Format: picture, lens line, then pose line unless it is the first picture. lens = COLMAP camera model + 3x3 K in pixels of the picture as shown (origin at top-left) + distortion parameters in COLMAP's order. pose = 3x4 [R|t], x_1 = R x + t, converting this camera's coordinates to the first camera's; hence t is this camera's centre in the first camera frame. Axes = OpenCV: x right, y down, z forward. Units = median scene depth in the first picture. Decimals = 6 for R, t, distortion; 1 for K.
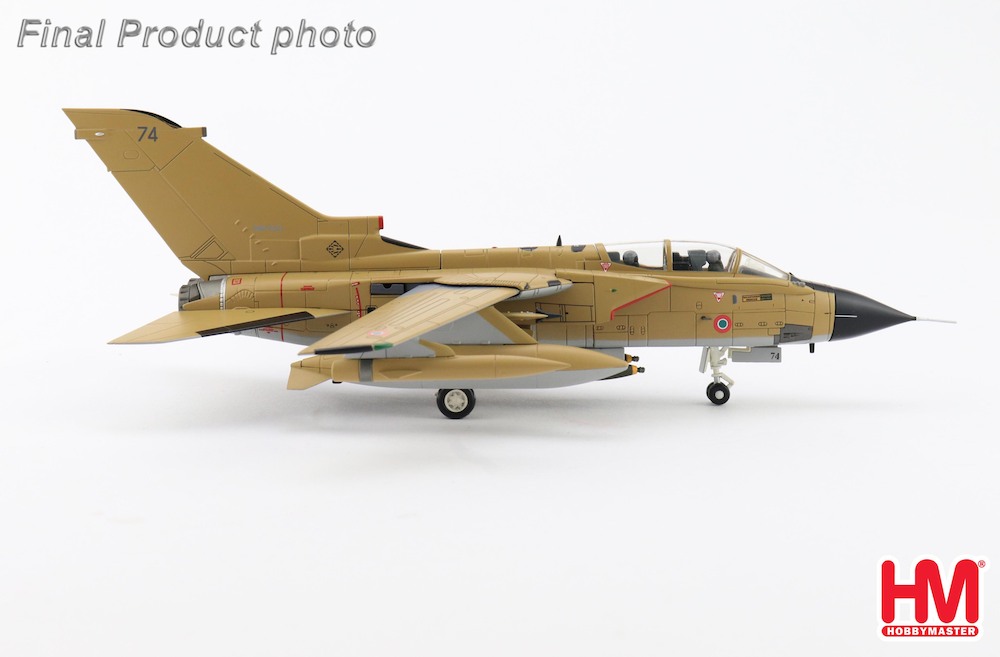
lens RADIAL K [[1711.8, 0, 497.5], [0, 1711.8, 325.5], [0, 0, 1]] dist [0.182200, 0.000000]
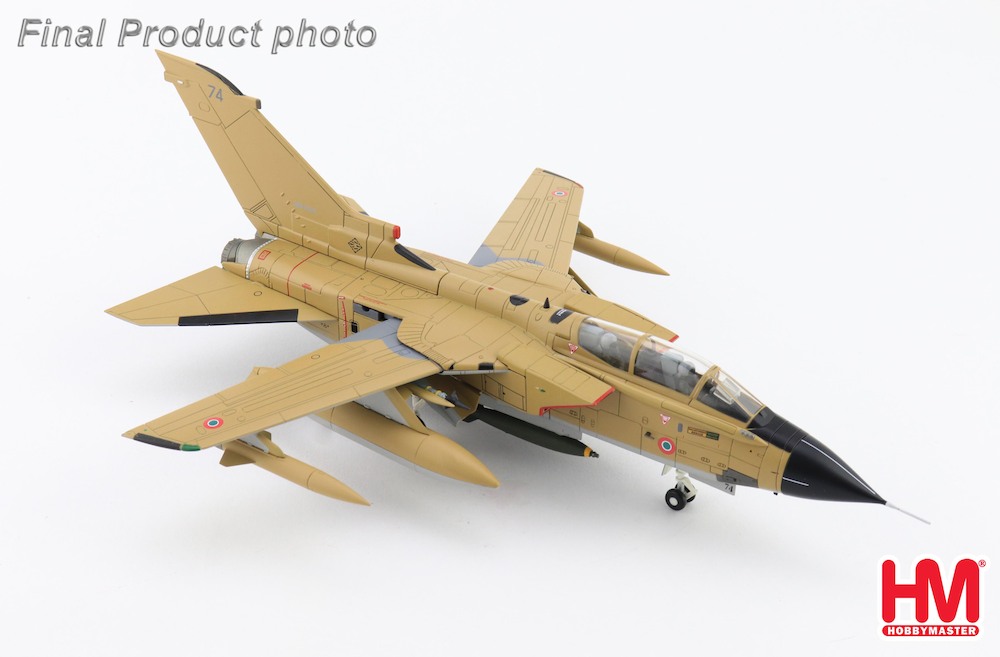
lens RADIAL K [[1890.8, 0, 501.7], [0, 1890.8, 332.4], [0, 0, 1]] dist [0.230061, 0.000000]
pose [[0.827786, 0.305955, -0.470278, 0.520168], [-0.119207, 0.914995, 0.385452, -0.441242], [0.548234, -0.263012, 0.793892, 0.153010]]
